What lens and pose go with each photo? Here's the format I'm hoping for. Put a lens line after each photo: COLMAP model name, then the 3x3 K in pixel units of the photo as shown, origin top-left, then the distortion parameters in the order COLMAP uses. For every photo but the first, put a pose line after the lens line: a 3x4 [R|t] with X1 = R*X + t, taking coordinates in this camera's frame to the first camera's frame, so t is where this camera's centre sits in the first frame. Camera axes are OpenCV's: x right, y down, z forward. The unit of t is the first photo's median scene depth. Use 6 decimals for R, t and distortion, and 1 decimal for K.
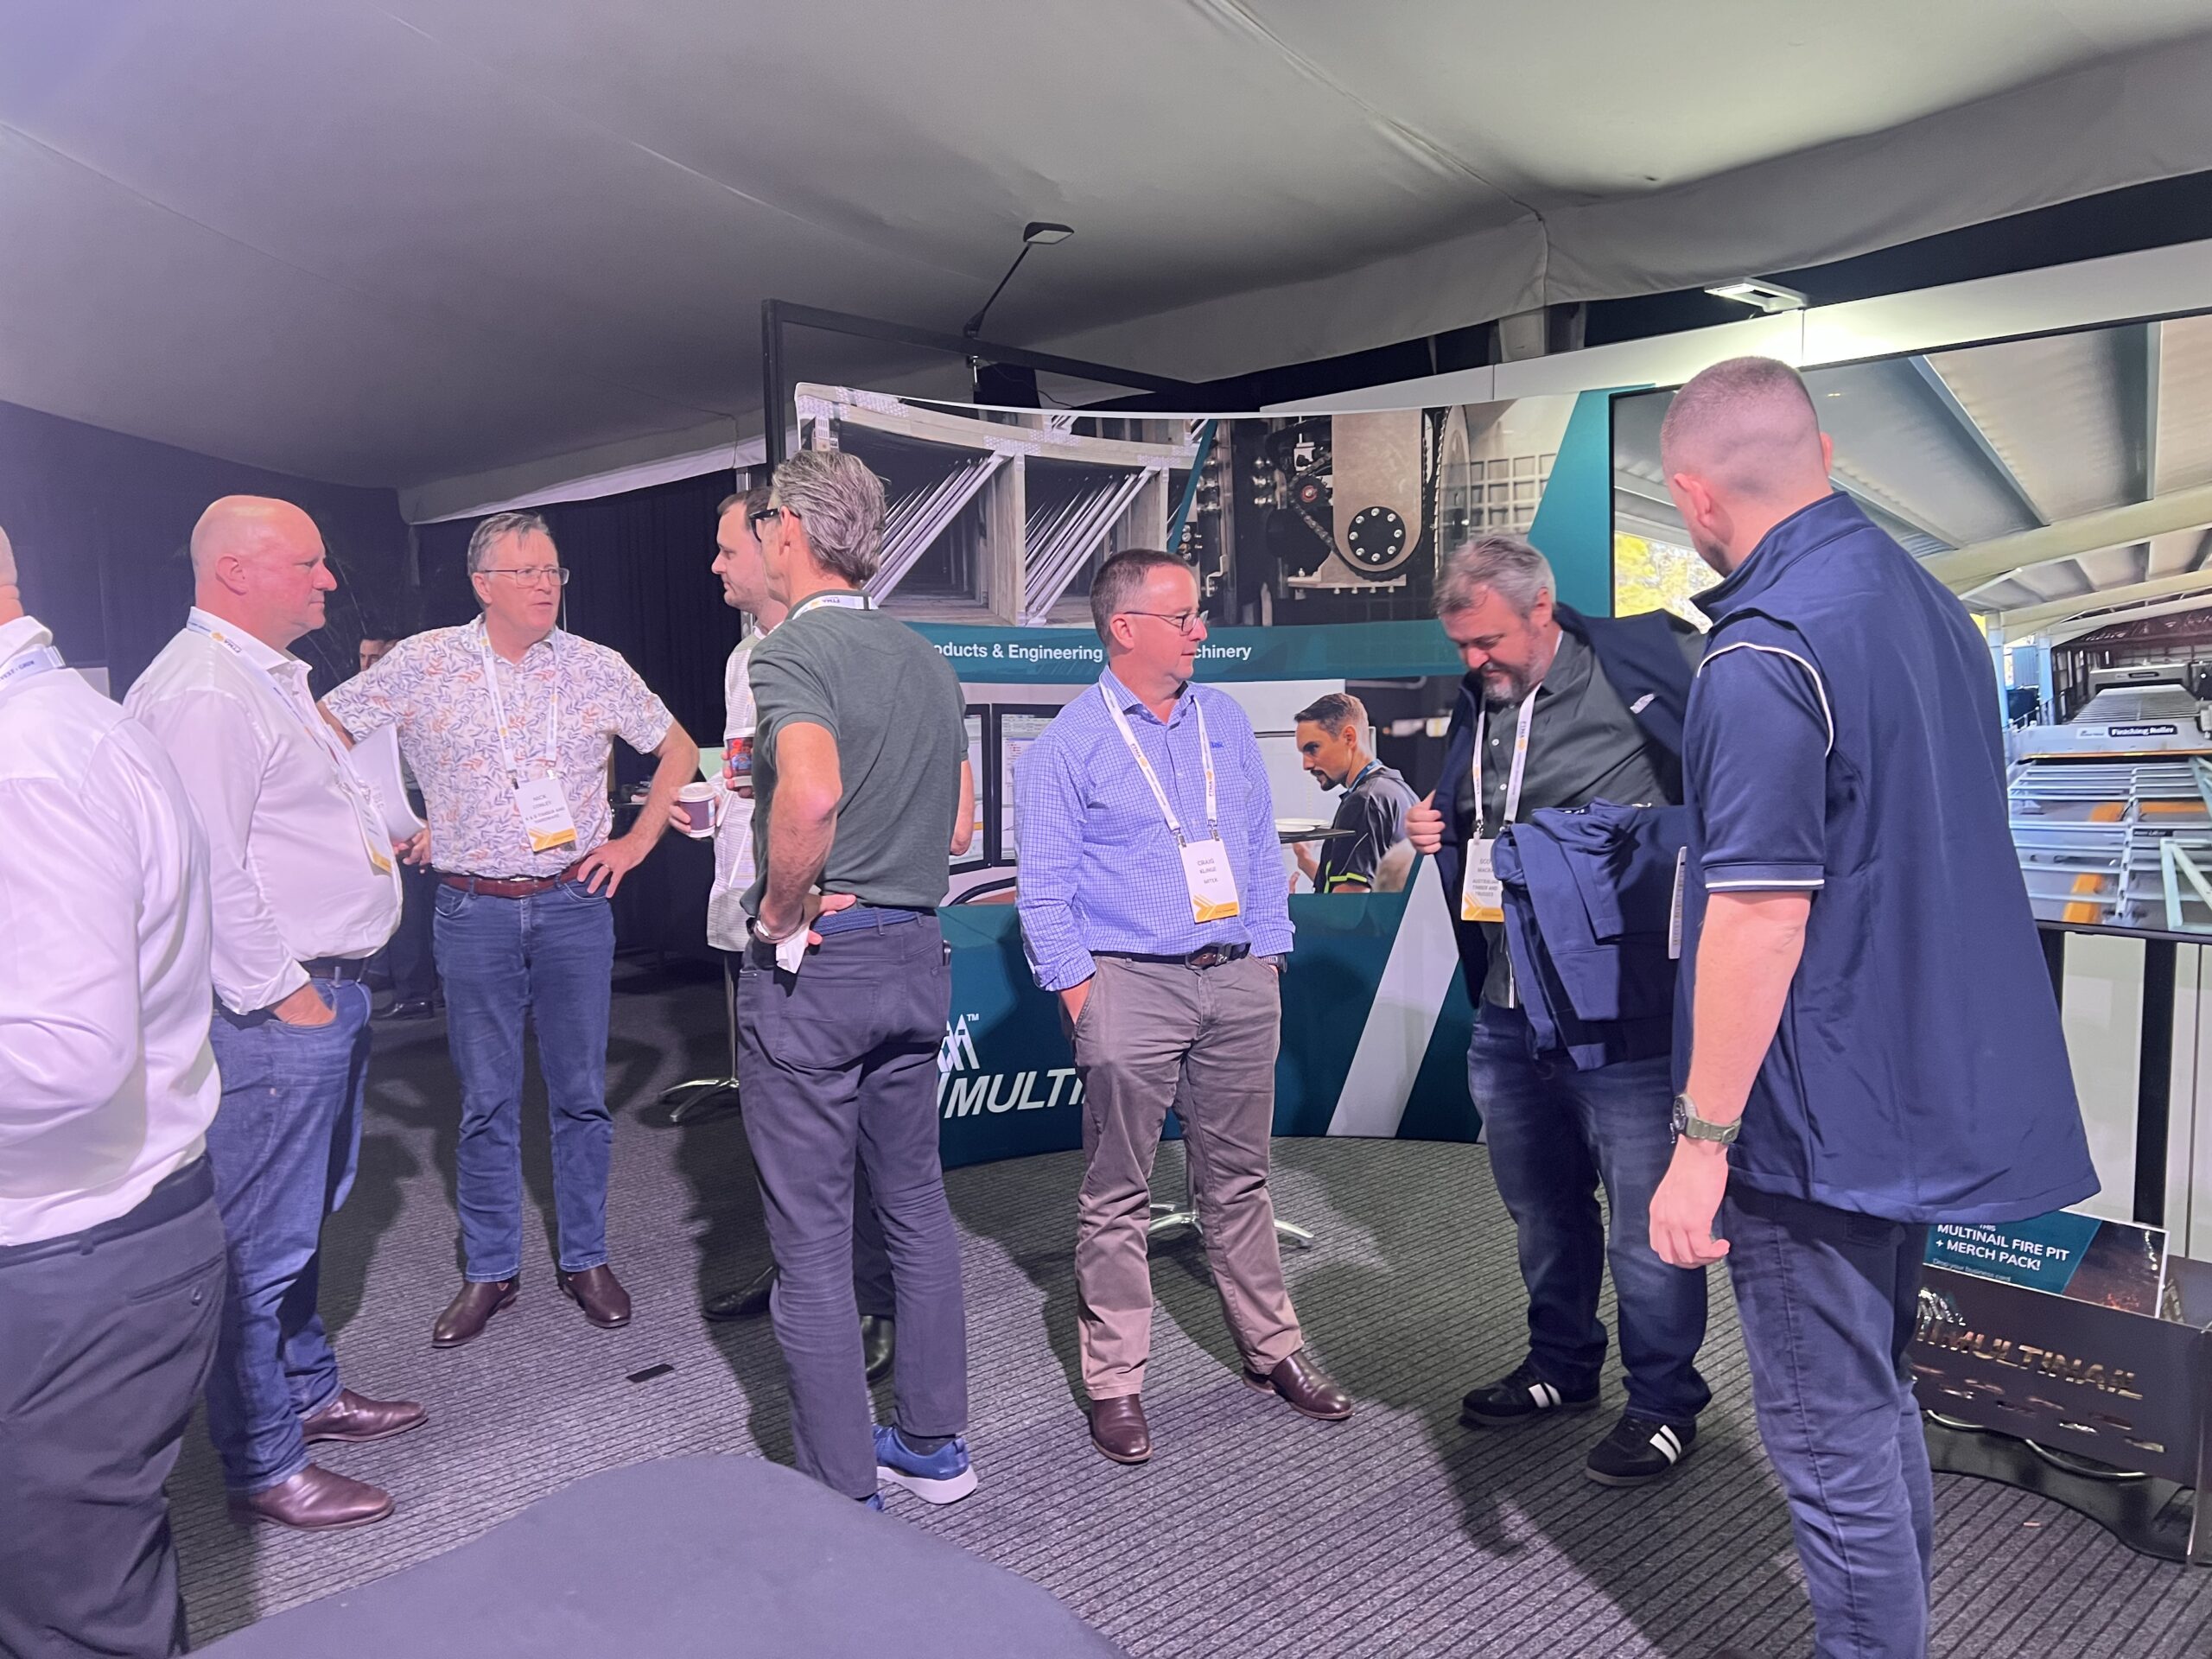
lens RADIAL K [[1682.3, 0, 1120.9], [0, 1682.3, 837.7], [0, 0, 1]] dist [0.070126, -0.082187]
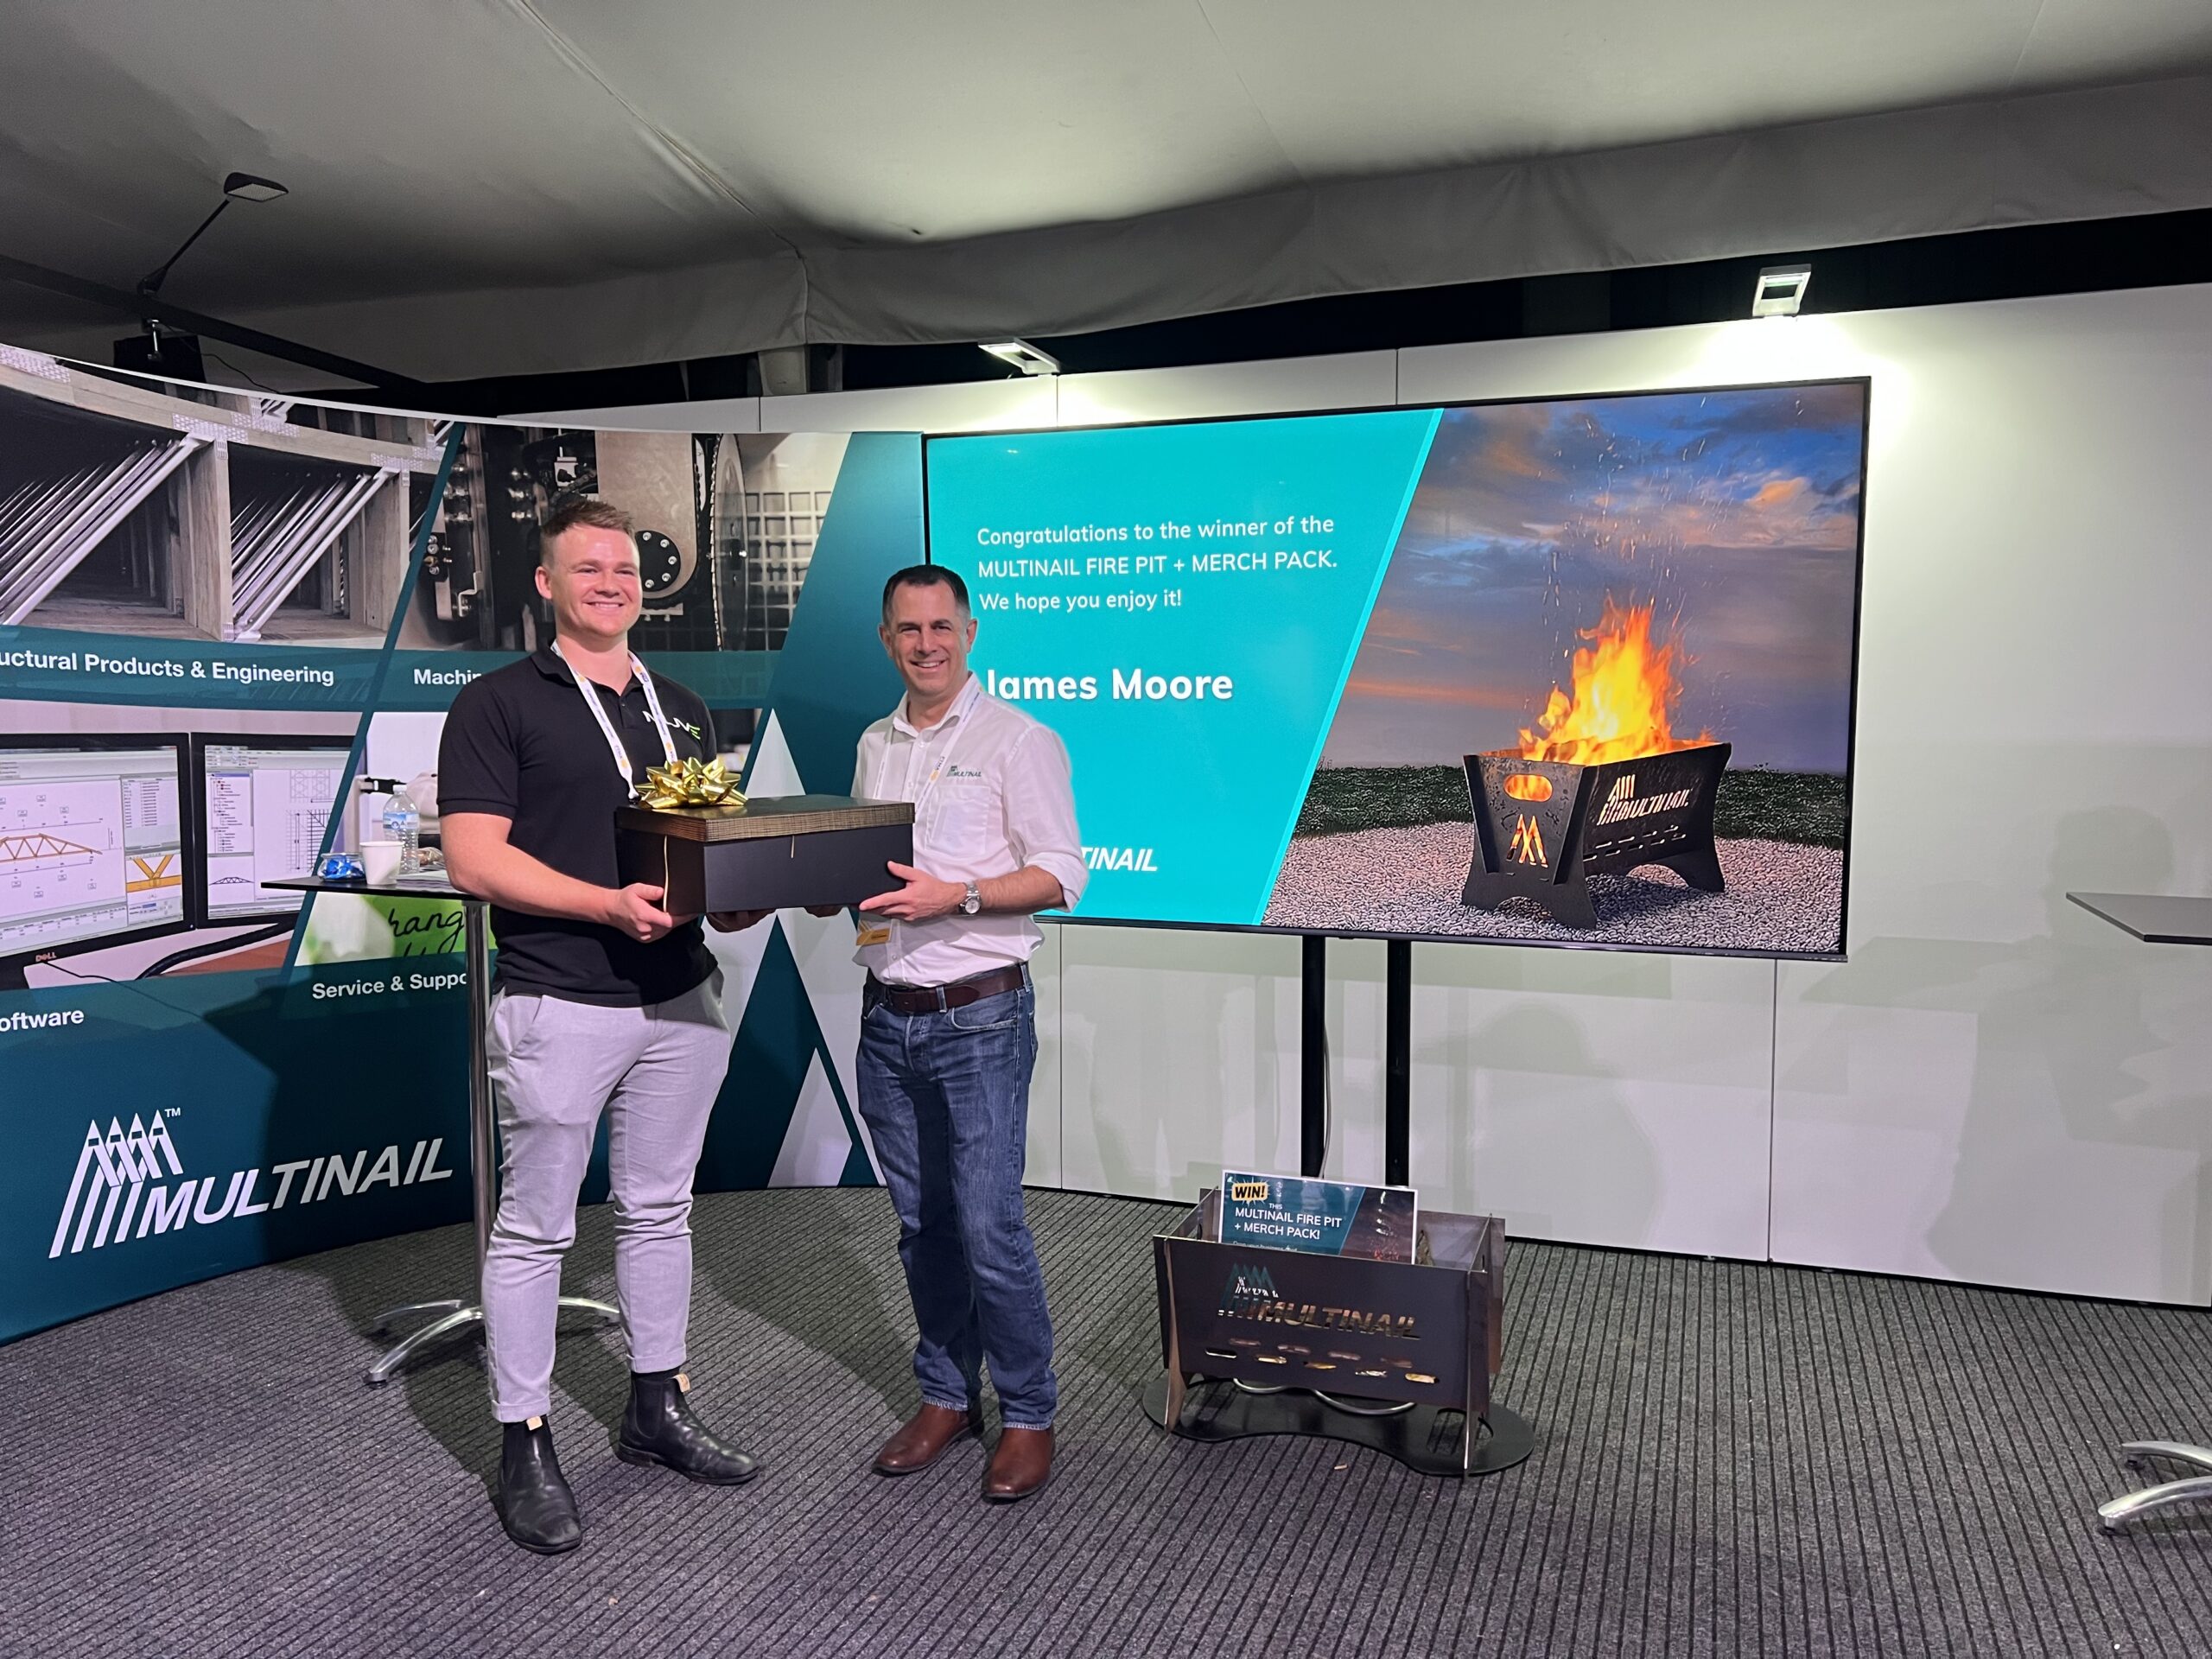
lens RADIAL K [[1682.3, 0, 1096.7], [0, 1682.3, 845.1], [0, 0, 1]] dist [0.070126, -0.082187]
pose [[0.887808, -0.021456, 0.459714, -0.067369], [0.032557, 0.999338, -0.016232, 0.004401], [-0.459062, 0.029377, 0.887919, 0.043920]]
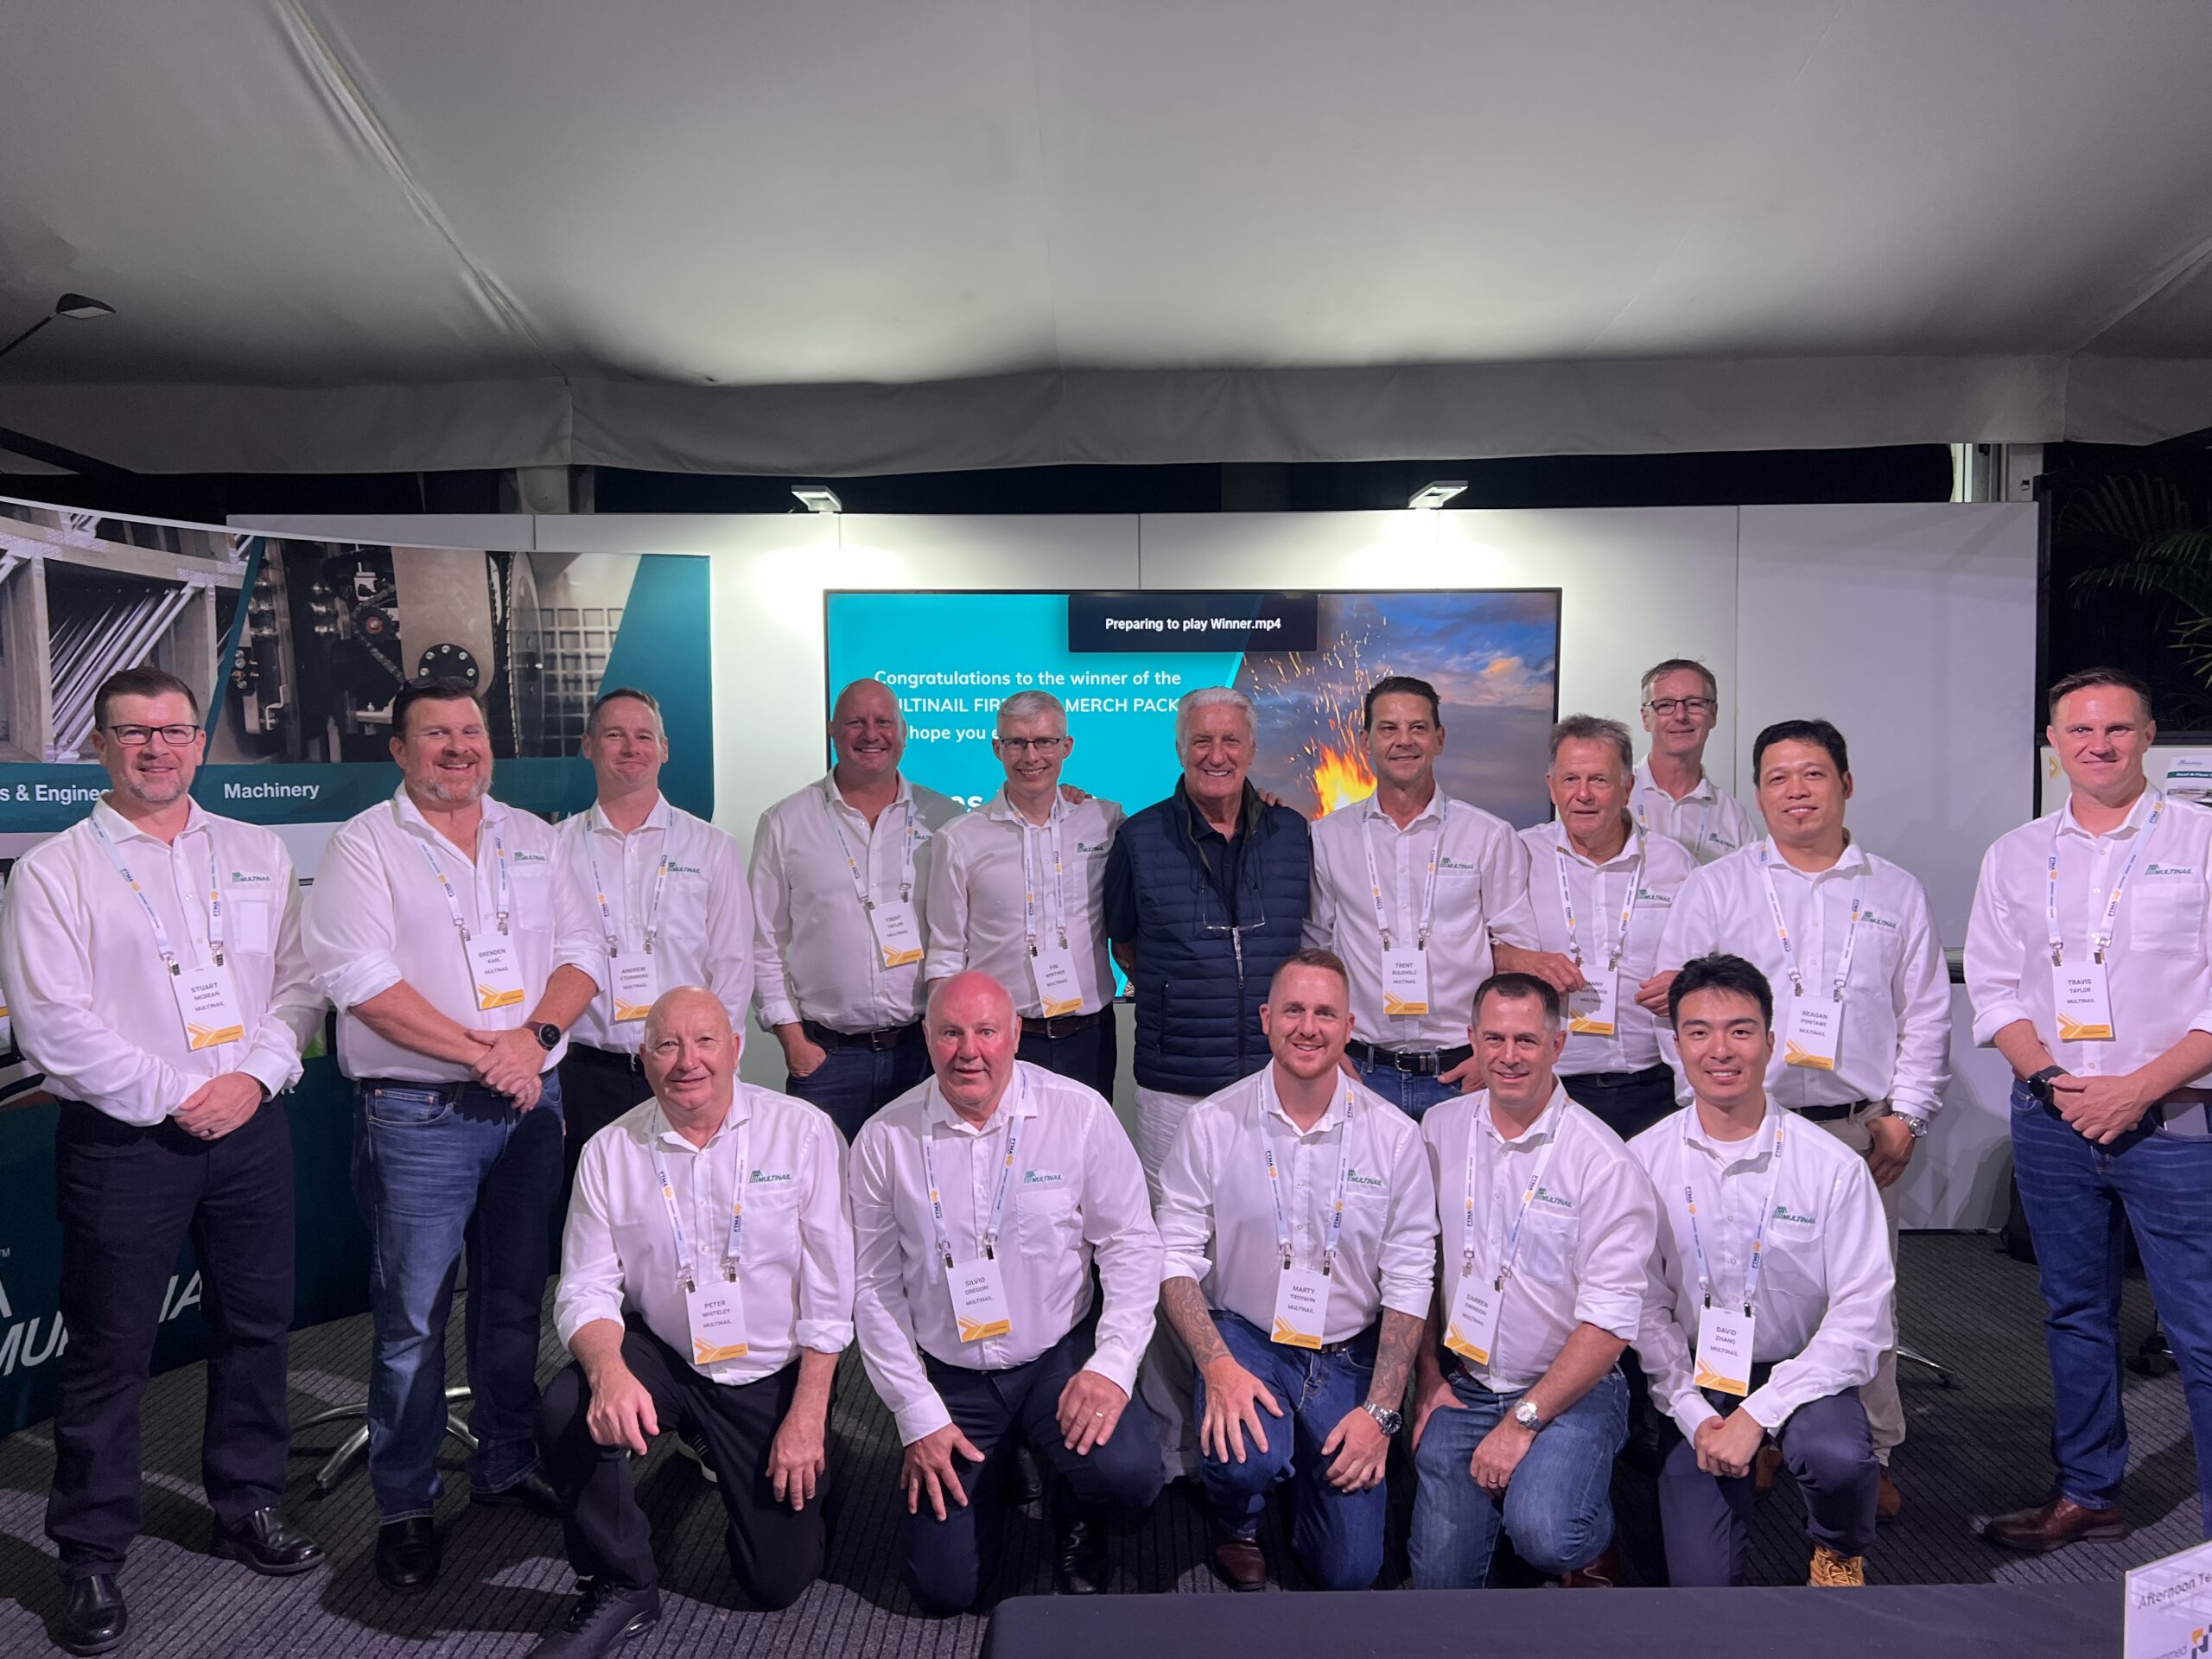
lens RADIAL K [[1682.3, 0, 1126.7], [0, 1682.3, 829.9], [0, 0, 1]] dist [0.070126, -0.082187]
pose [[0.665485, -0.023470, 0.746042, -0.330458], [0.067743, 0.997280, -0.029054, -0.032747], [-0.743330, 0.069874, 0.665265, 0.055477]]
